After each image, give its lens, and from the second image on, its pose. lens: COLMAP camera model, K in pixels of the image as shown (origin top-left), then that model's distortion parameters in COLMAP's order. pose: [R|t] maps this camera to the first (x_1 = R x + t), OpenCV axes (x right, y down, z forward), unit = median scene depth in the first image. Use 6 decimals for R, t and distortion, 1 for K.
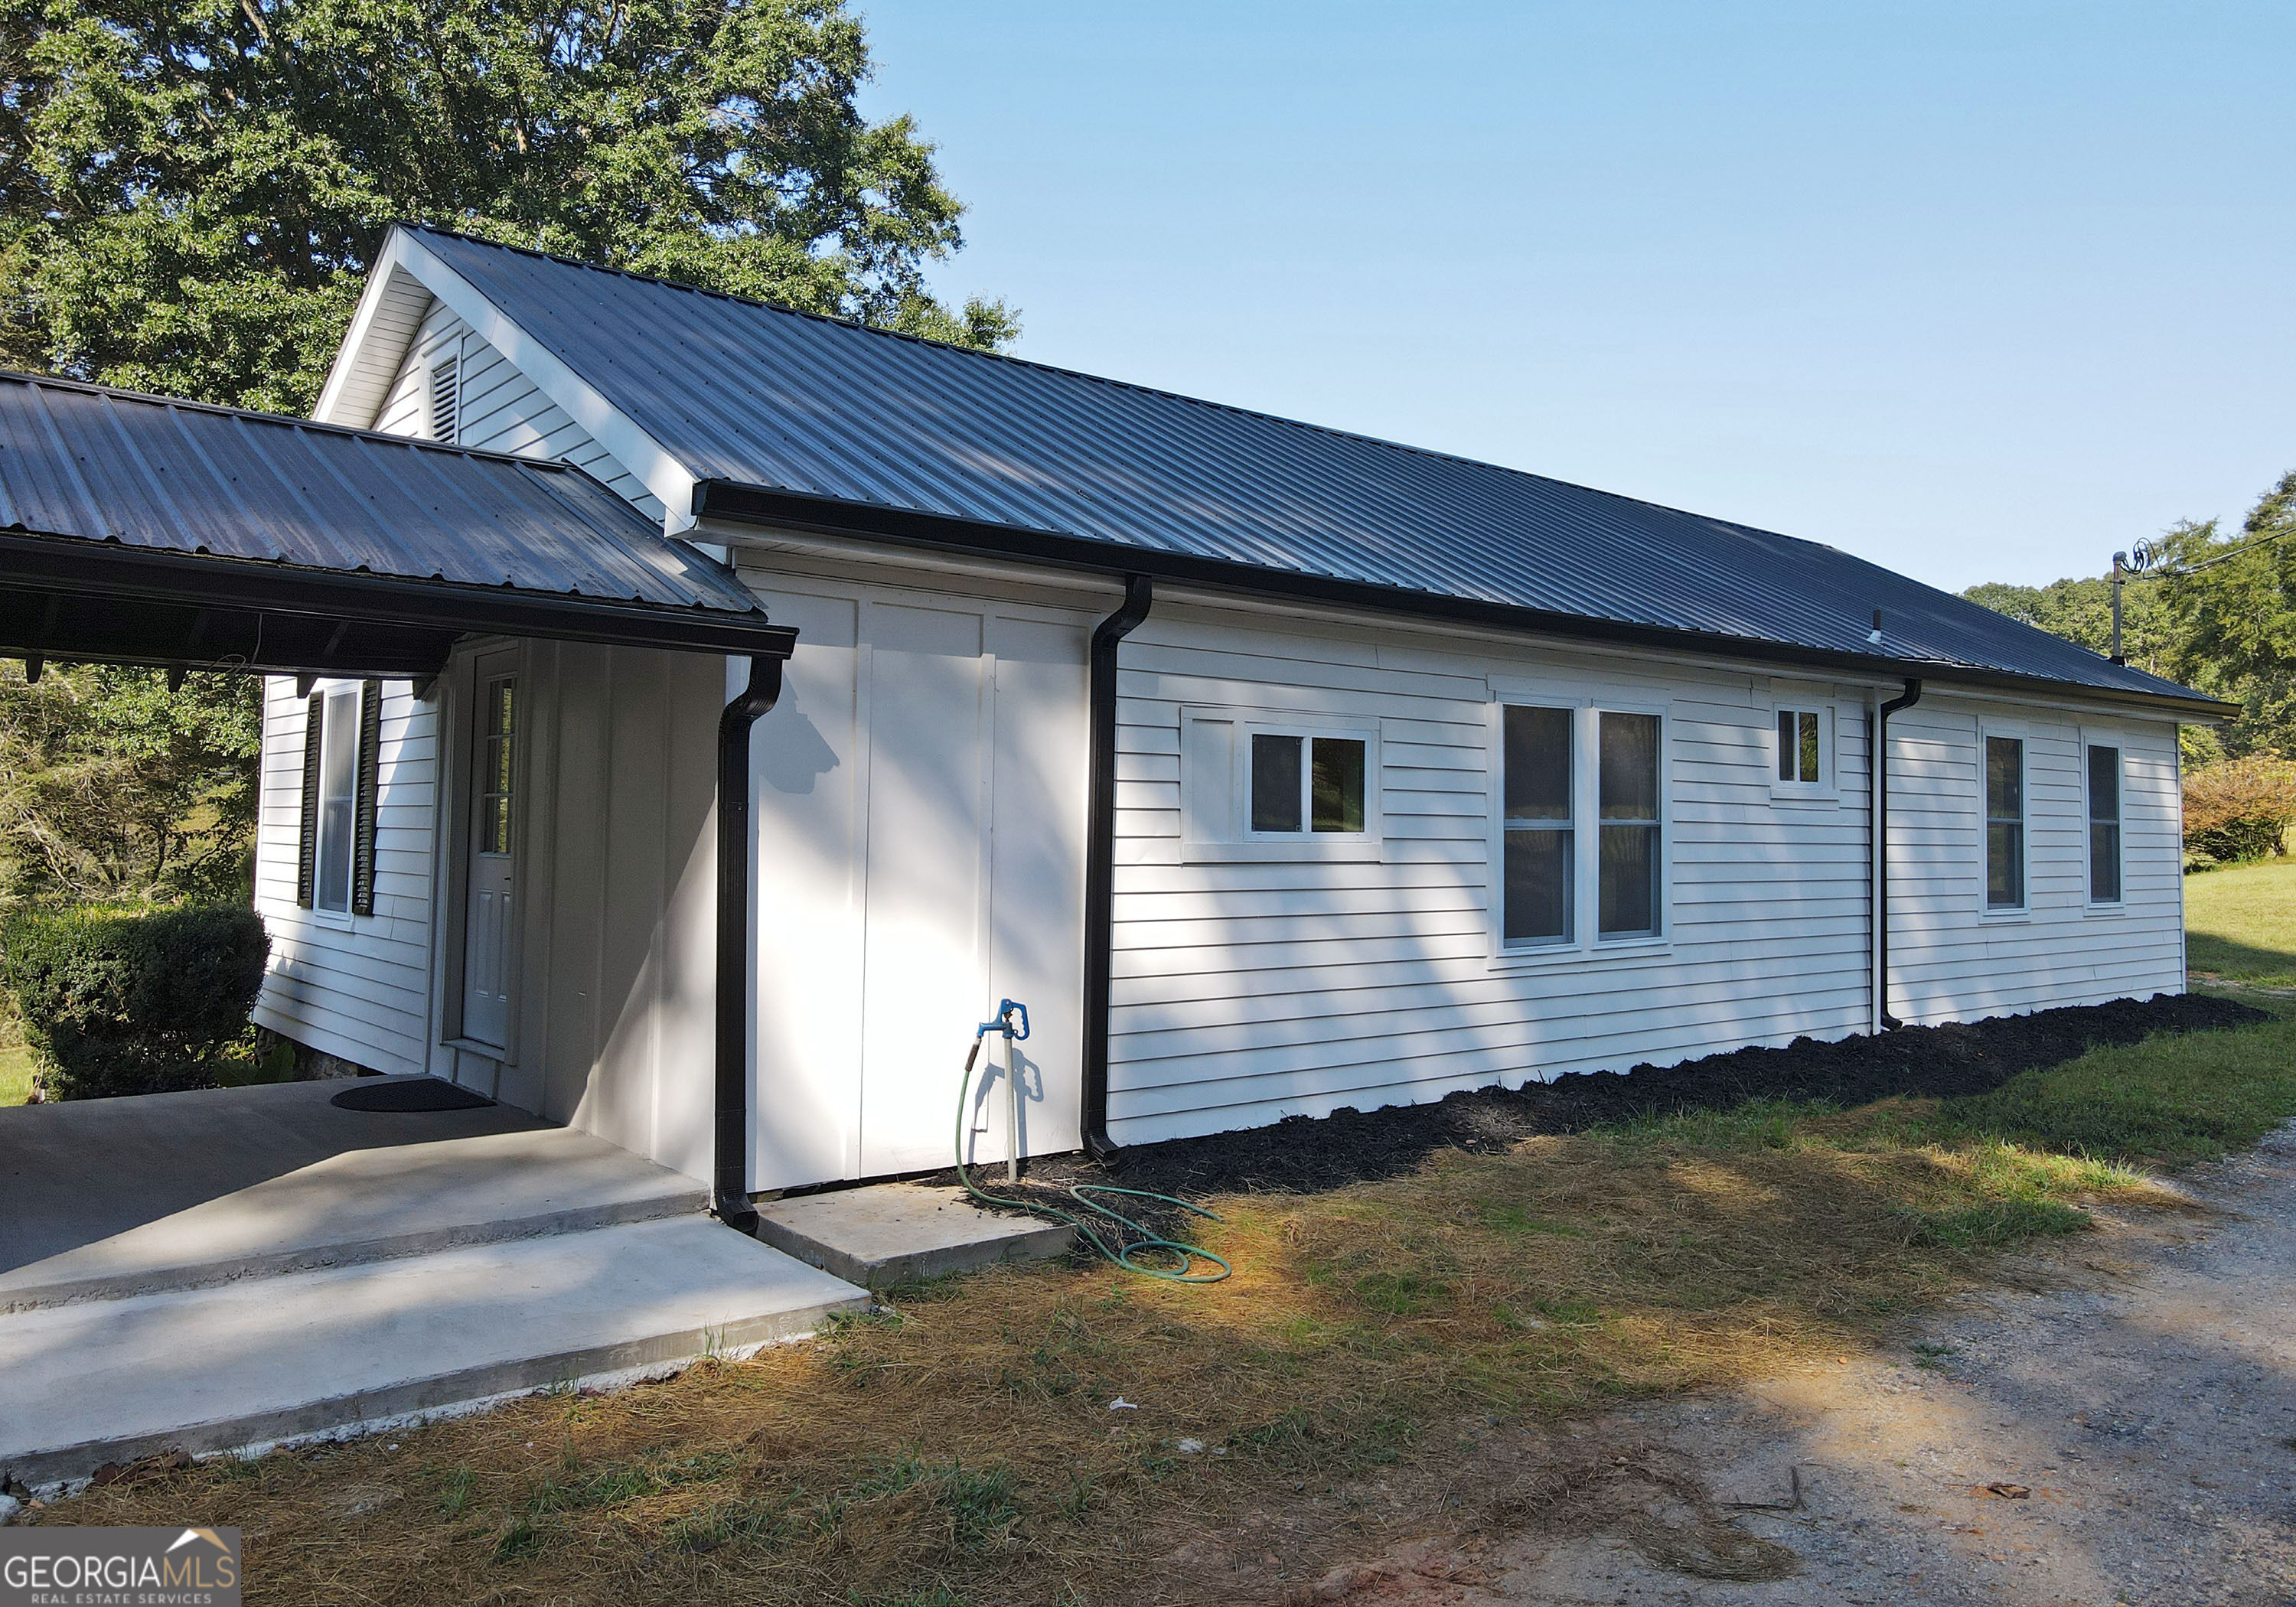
lens RADIAL K [[1674.2, 0, 1142.4], [0, 1674.2, 743.2], [0, 0, 1]] dist [0.002628, 0.023982]
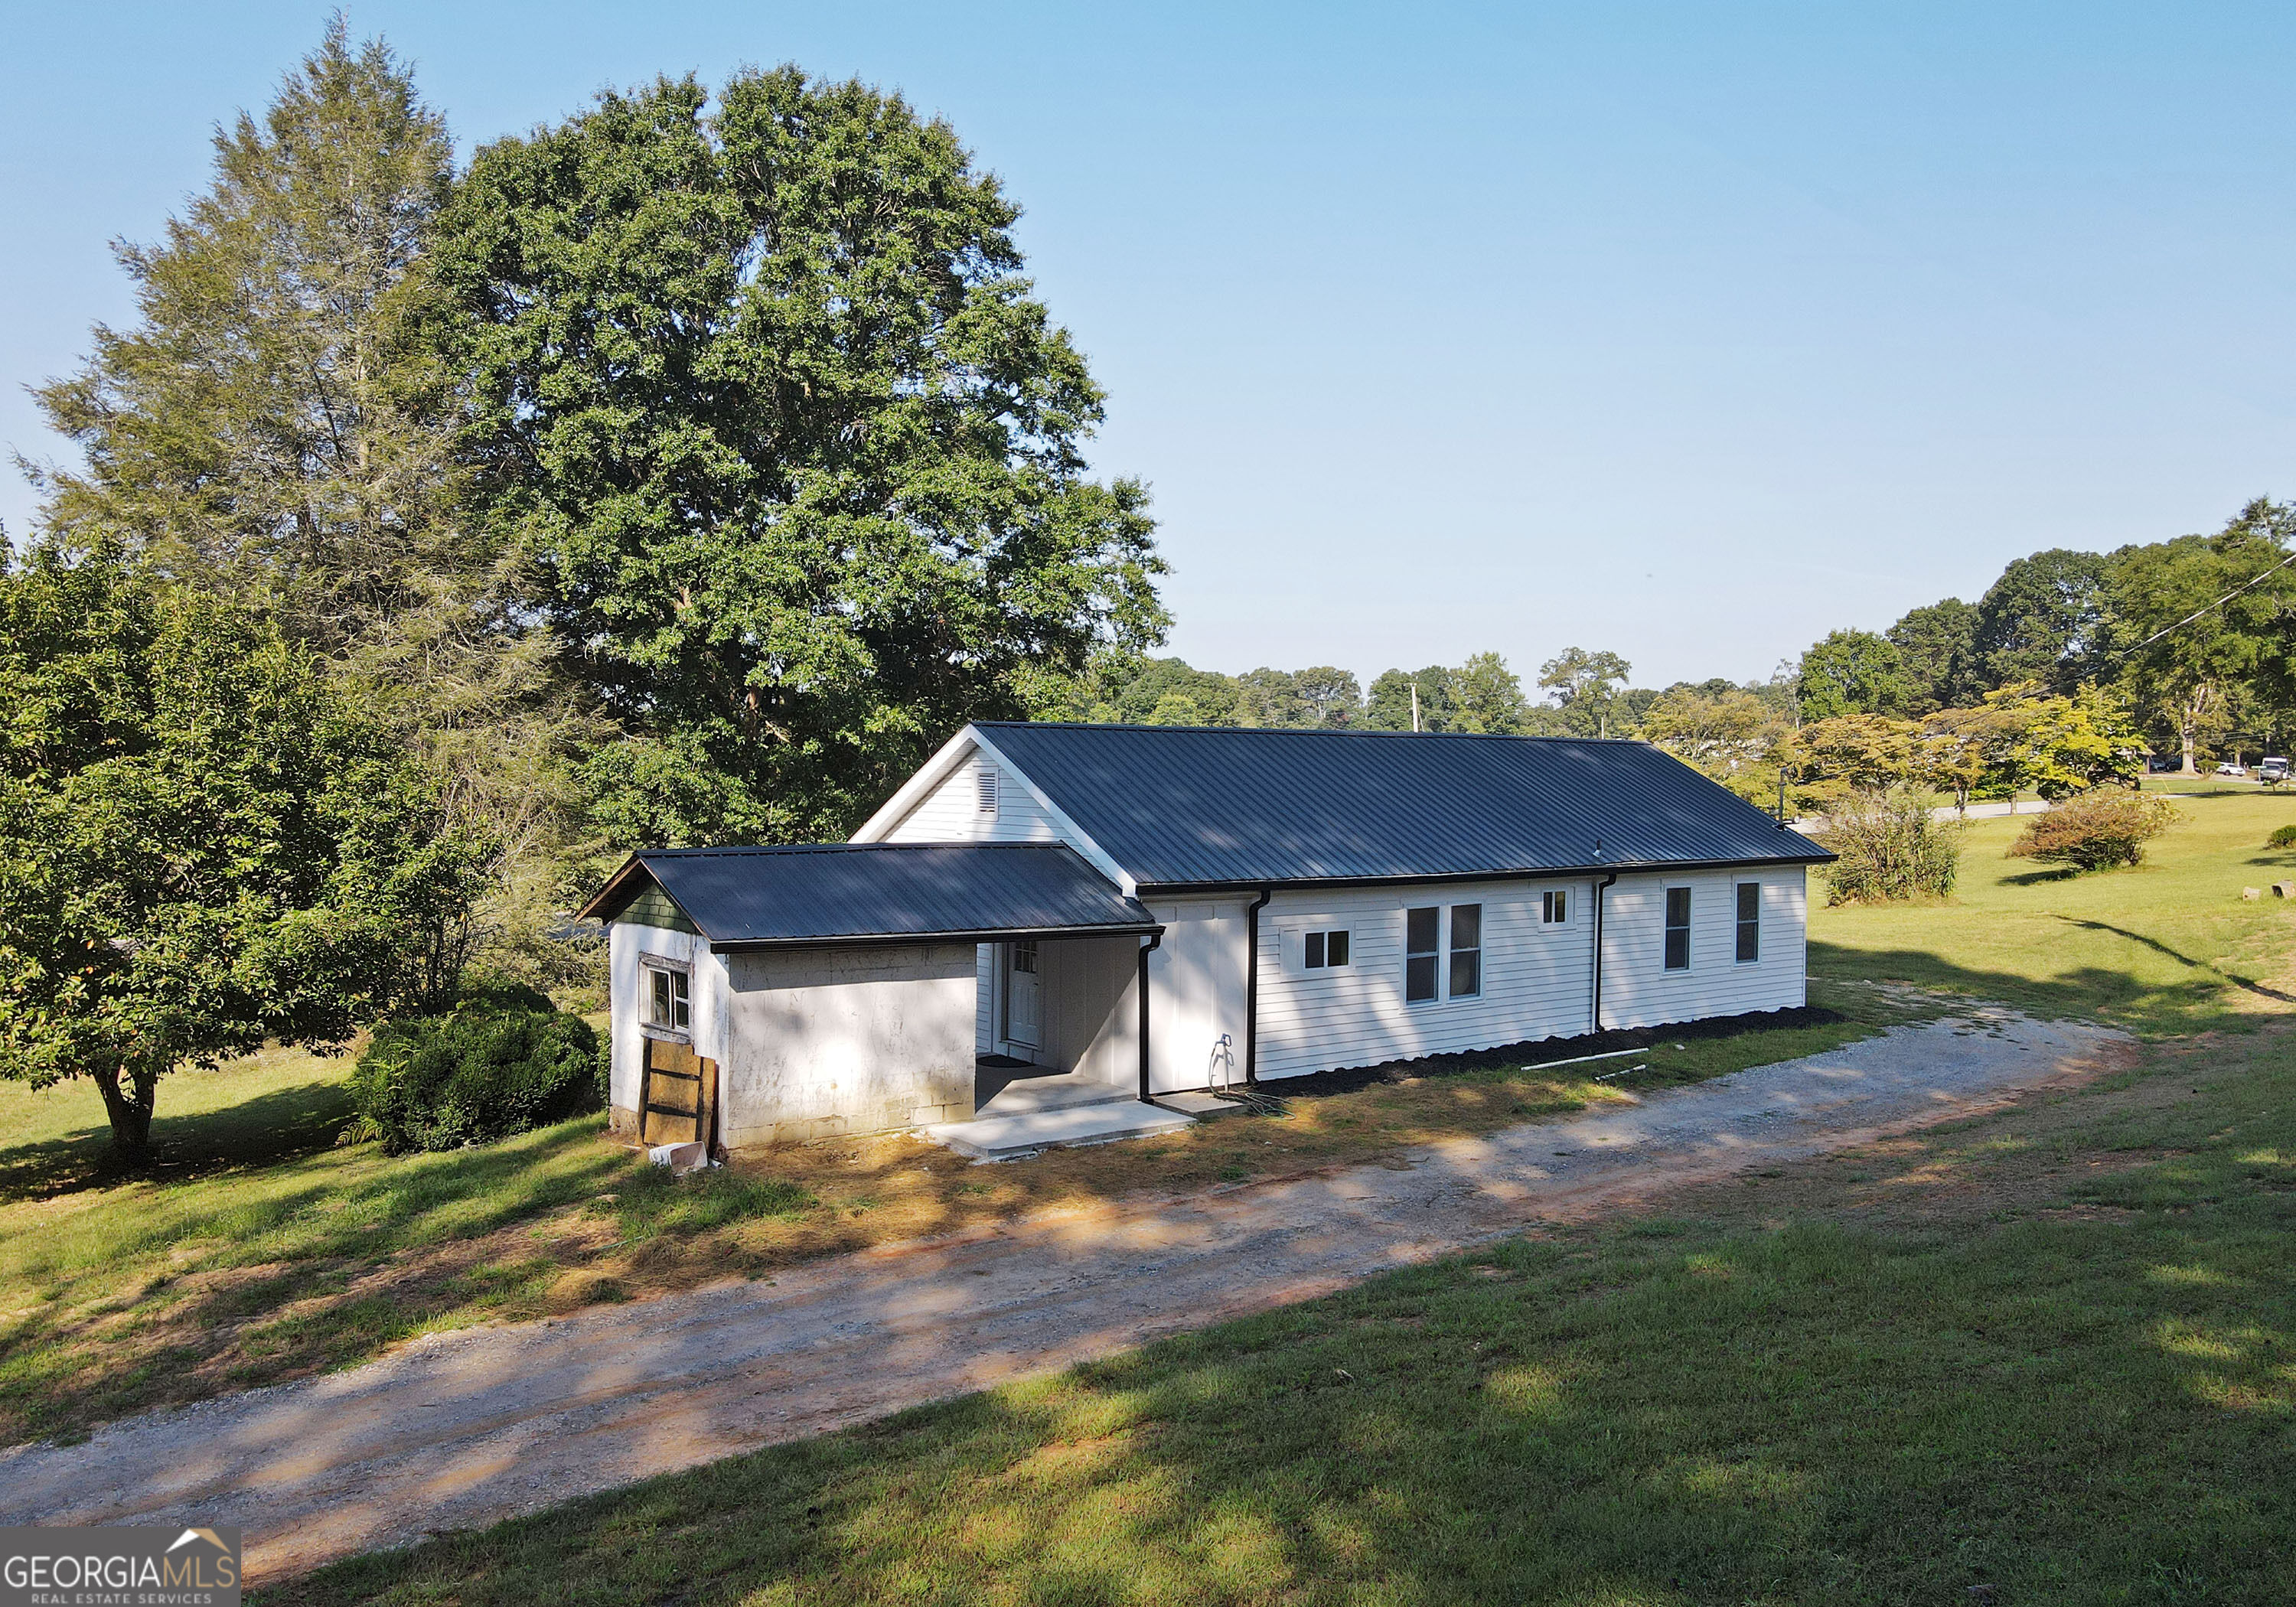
lens RADIAL K [[1674.2, 0, 1142.0], [0, 1674.2, 807.5], [0, 0, 1]] dist [0.002628, 0.023982]
pose [[0.998844, -0.001424, -0.048044, -0.060598], [0.004855, 0.997437, 0.071380, -0.350920], [0.047819, -0.071531, 0.996291, -1.487660]]
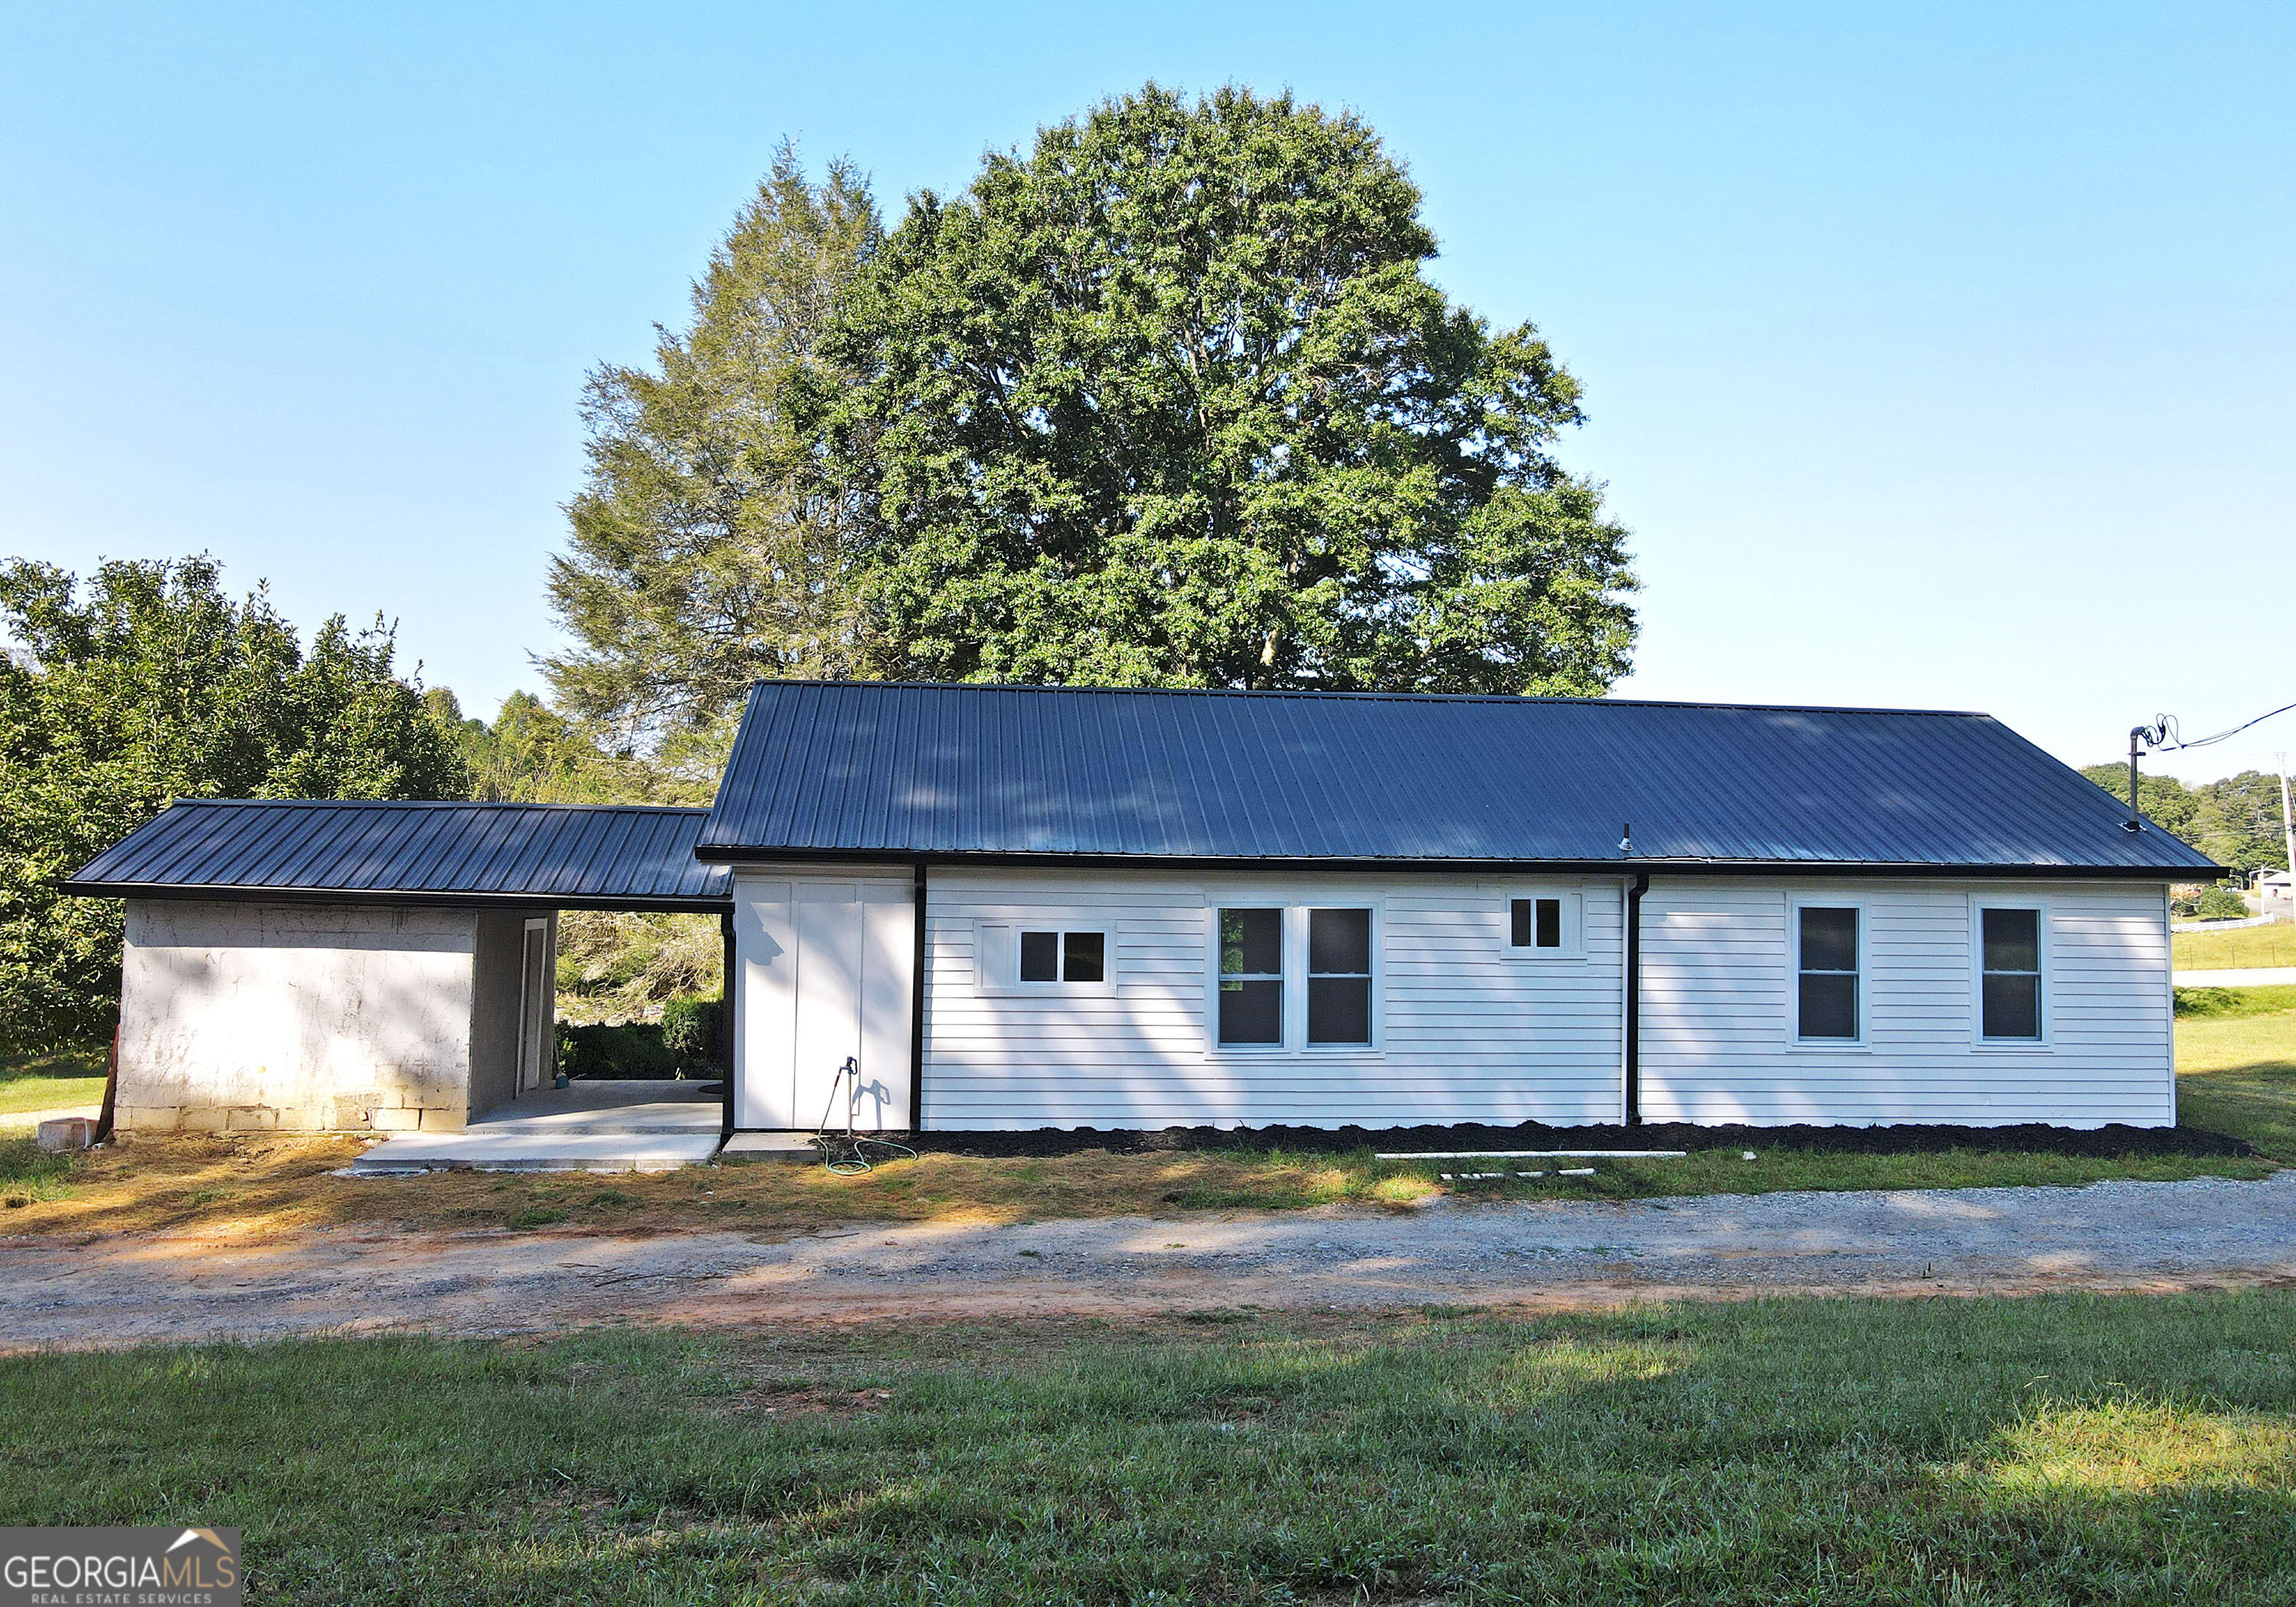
lens RADIAL K [[1674.2, 0, 1149.9], [0, 1674.2, 800.5], [0, 0, 1]] dist [0.002628, 0.023982]
pose [[0.837604, -0.030022, -0.545452, 1.090251], [0.024146, 0.999548, -0.017938, -0.103993], [0.545744, 0.001854, 0.837950, -0.494371]]
